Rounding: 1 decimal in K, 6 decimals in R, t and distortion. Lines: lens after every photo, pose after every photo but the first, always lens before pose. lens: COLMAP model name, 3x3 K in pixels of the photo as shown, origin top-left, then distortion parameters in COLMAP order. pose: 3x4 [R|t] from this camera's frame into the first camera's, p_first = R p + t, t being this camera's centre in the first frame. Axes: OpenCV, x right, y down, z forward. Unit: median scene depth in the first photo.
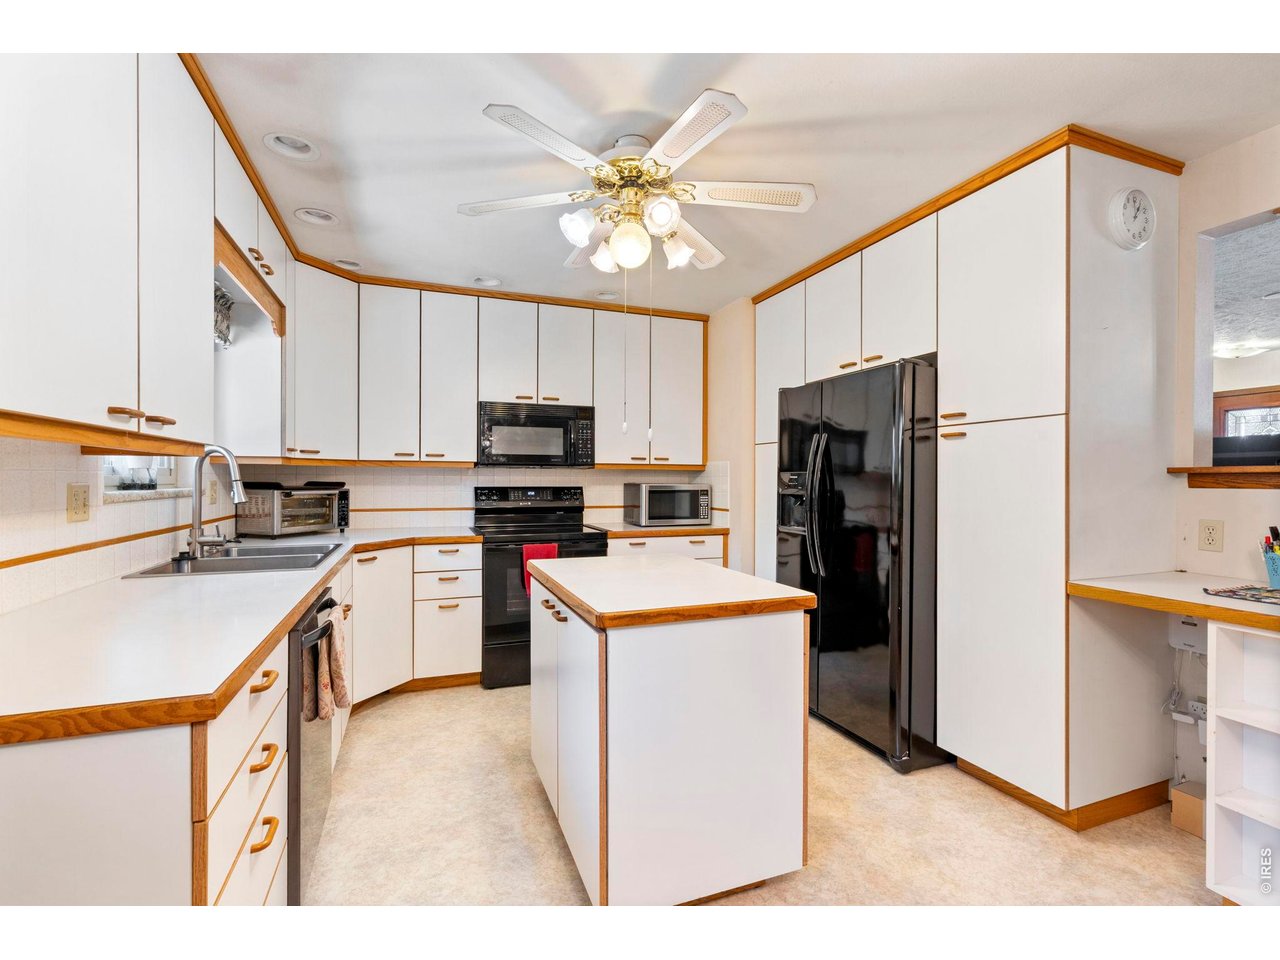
lens RADIAL K [[585.0, 0, 639.4], [0, 585.0, 483.2], [0, 0, 1]] dist [0.004318, -0.001548]
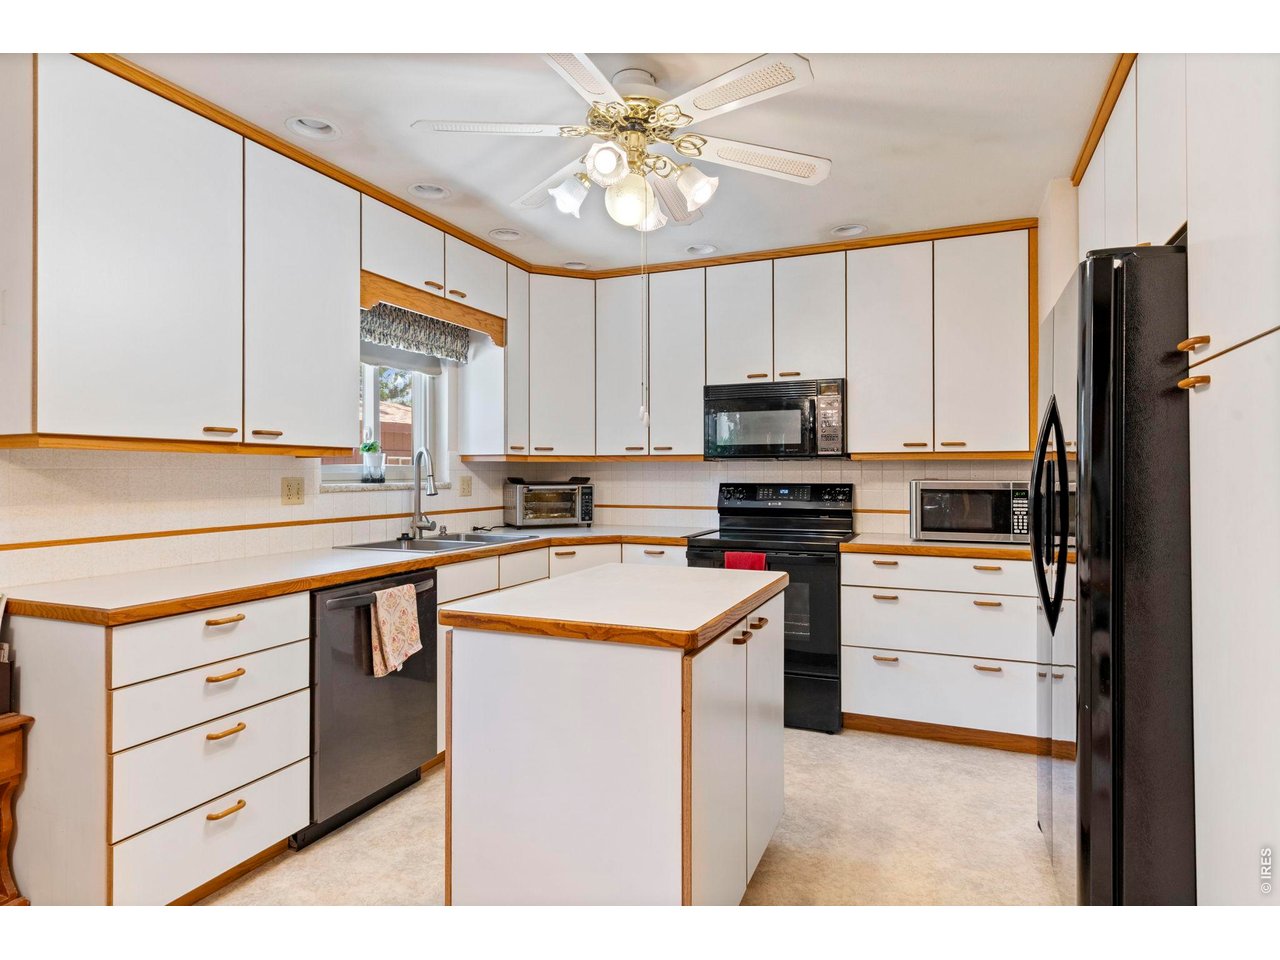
lens RADIAL K [[727.6, 0, 638.2], [0, 727.6, 473.3], [0, 0, 1]] dist [-0.005677, 0.001561]
pose [[0.717741, -0.004559, -0.696295, 0.430063], [-0.001887, 0.999962, -0.008493, 0.001182], [0.696307, 0.007410, 0.717706, 0.152115]]
